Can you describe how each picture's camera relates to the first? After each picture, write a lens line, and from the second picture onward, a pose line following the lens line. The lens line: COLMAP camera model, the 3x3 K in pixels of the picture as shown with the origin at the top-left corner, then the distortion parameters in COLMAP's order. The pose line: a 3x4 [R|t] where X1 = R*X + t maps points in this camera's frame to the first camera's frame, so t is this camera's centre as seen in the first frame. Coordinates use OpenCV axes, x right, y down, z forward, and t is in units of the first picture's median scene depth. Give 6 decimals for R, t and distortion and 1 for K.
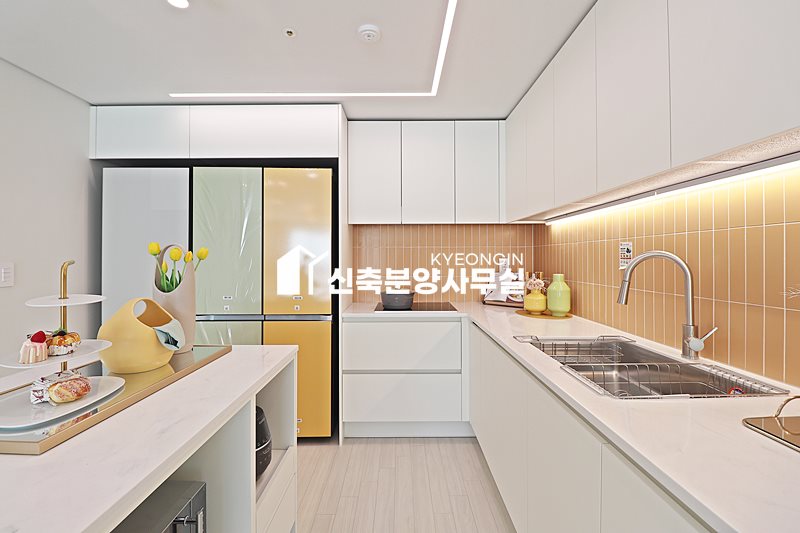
lens RADIAL K [[374.4, 0, 400.1], [0, 374.4, 260.1], [0, 0, 1]] dist [-0.000773, -0.010810]
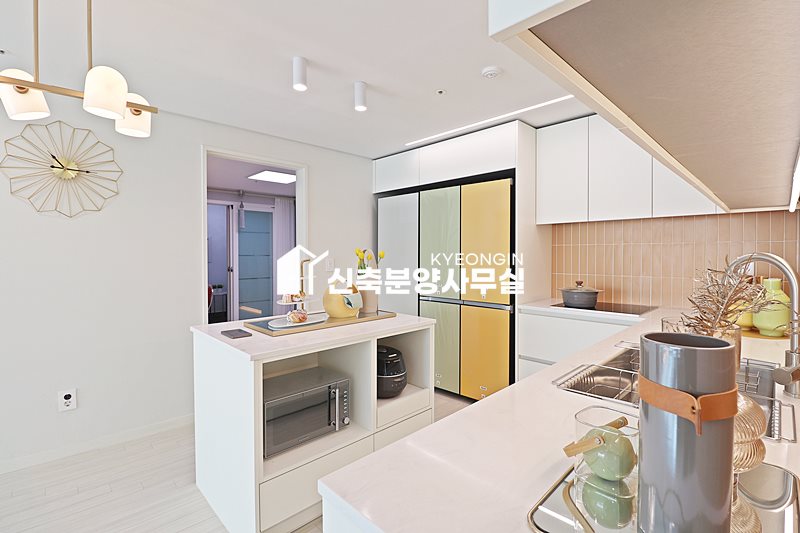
lens RADIAL K [[374.4, 0, 400.1], [0, 374.4, 260.1], [0, 0, 1]] dist [-0.000773, -0.010810]
pose [[0.695573, 0.012598, -0.718345, 0.410414], [-0.001449, 0.999869, 0.016132, -0.011321], [0.718454, -0.010180, 0.695500, -0.044373]]
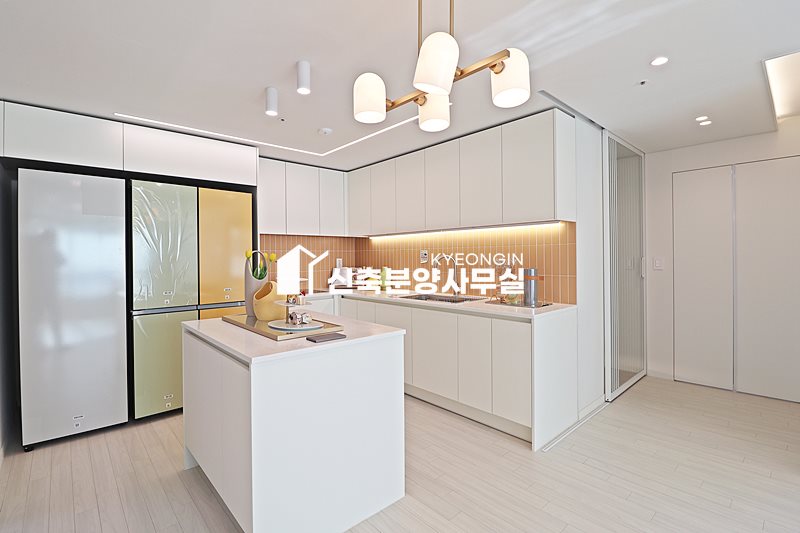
lens RADIAL K [[374.4, 0, 400.1], [0, 374.4, 260.1], [0, 0, 1]] dist [-0.000773, -0.010810]
pose [[0.746027, -0.007918, 0.665869, -0.691780], [0.010848, 0.999941, -0.000262, 0.005035], [-0.665828, 0.007419, 0.746069, -0.379844]]
